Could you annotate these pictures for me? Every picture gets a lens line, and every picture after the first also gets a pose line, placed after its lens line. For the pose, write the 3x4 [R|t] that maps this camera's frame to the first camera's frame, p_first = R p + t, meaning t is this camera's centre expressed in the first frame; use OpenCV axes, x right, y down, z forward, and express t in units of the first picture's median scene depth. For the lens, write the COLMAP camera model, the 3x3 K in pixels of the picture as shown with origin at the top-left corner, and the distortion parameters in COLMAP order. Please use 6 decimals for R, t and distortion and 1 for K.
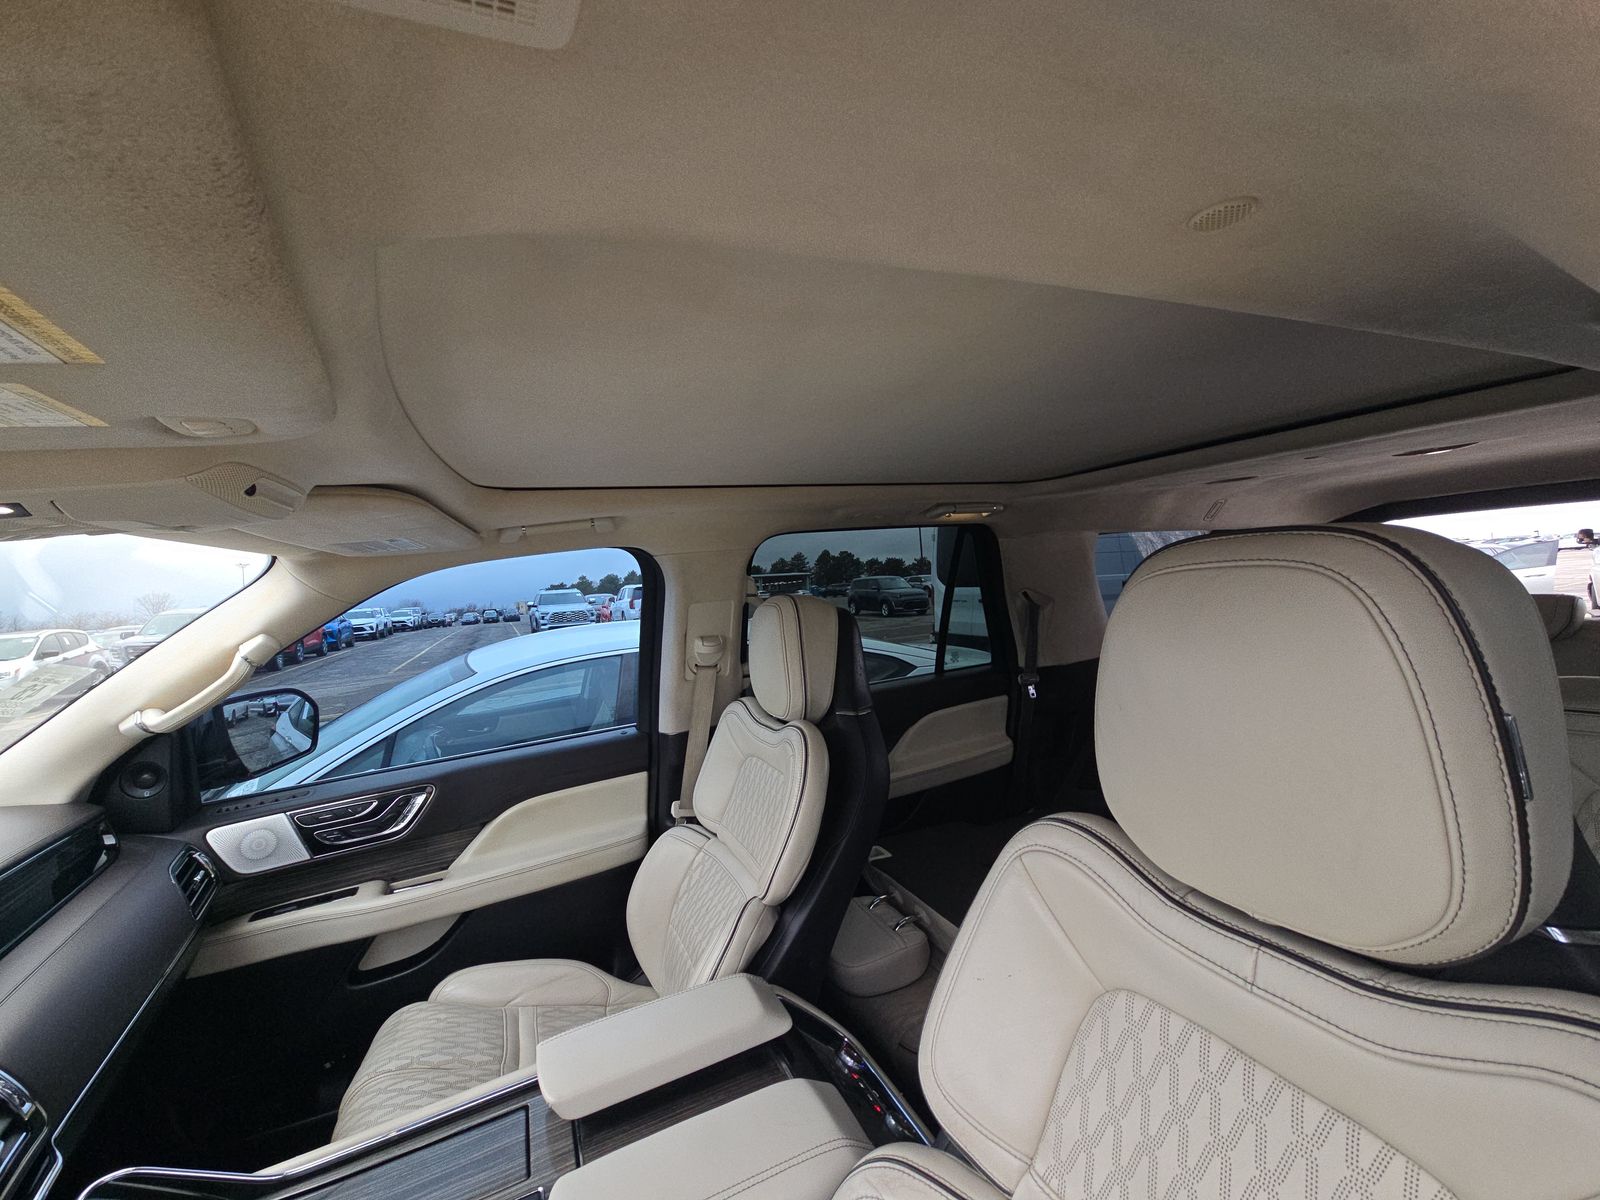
lens RADIAL K [[648.8, 0, 803.0], [0, 648.8, 593.2], [0, 0, 1]] dist [-0.003177, -0.002307]
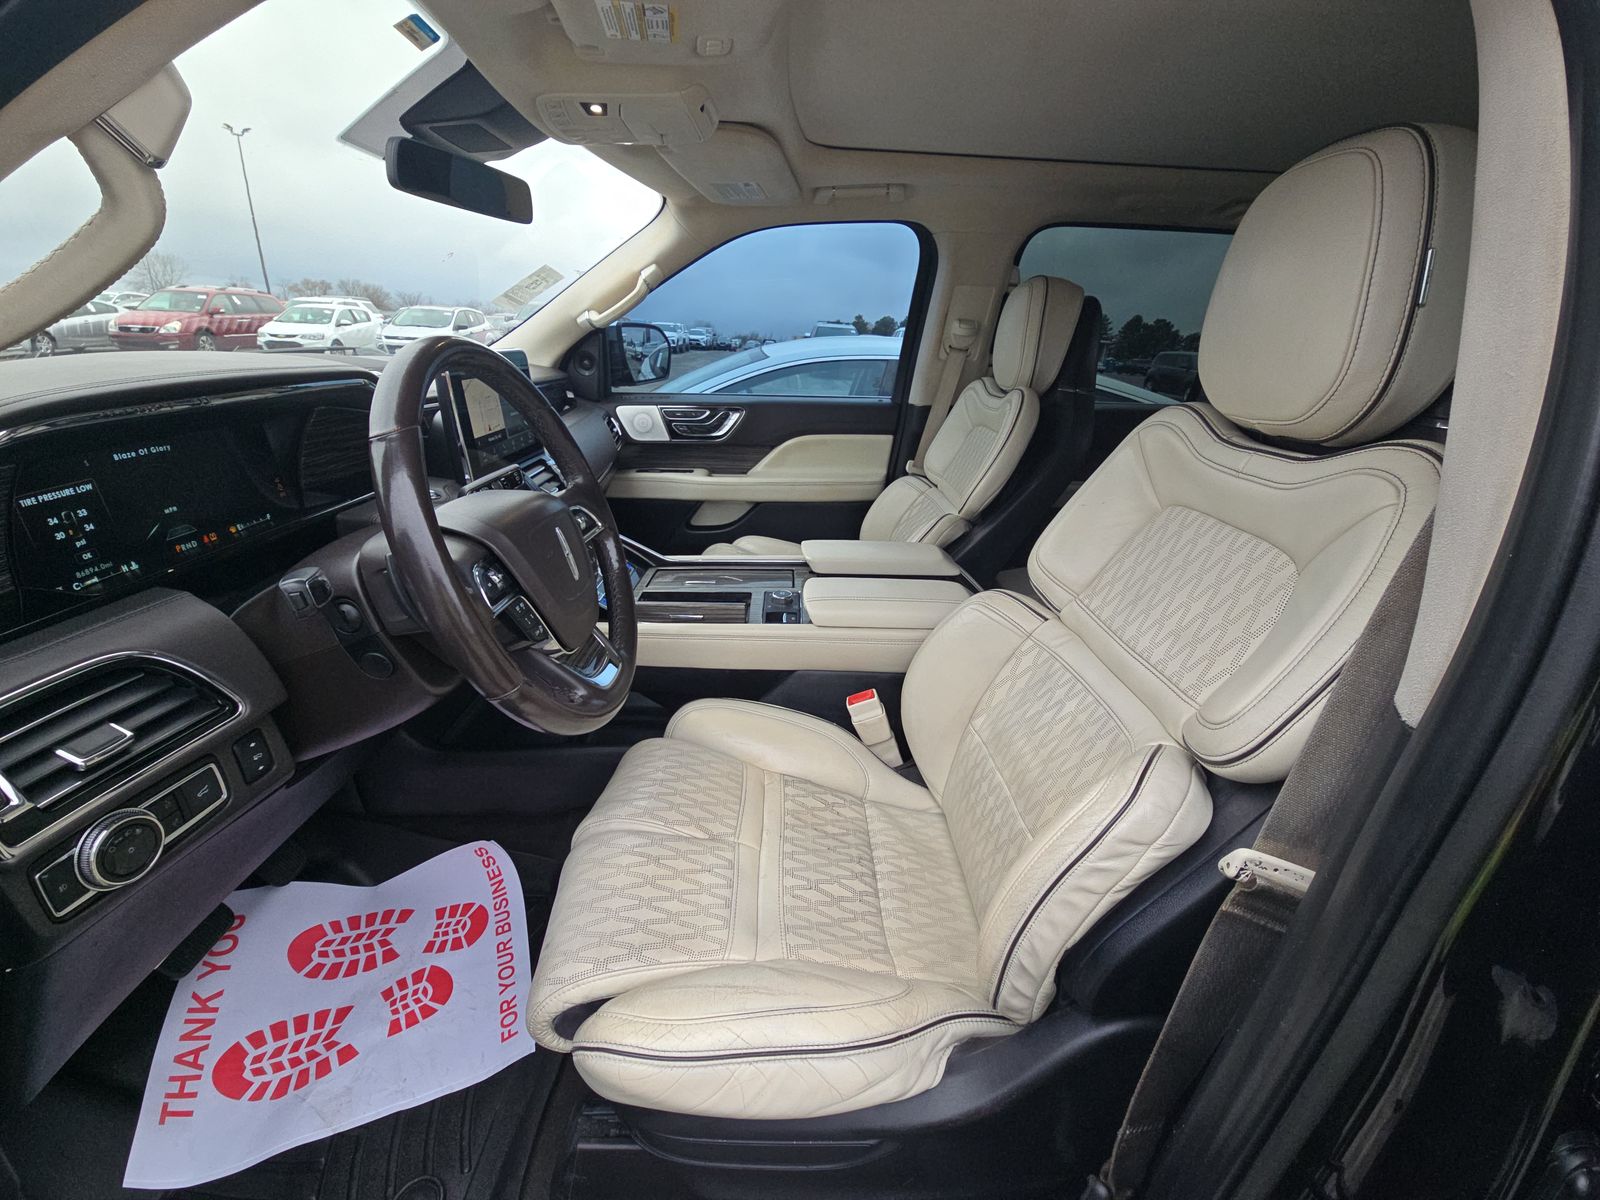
lens RADIAL K [[648.8, 0, 798.1], [0, 648.8, 606.9], [0, 0, 1]] dist [-0.003177, -0.002307]
pose [[0.910455, 0.257790, -0.323444, 0.093192], [-0.119689, 0.912758, 0.390573, 0.128666], [0.395912, -0.316886, 0.861880, -0.287915]]
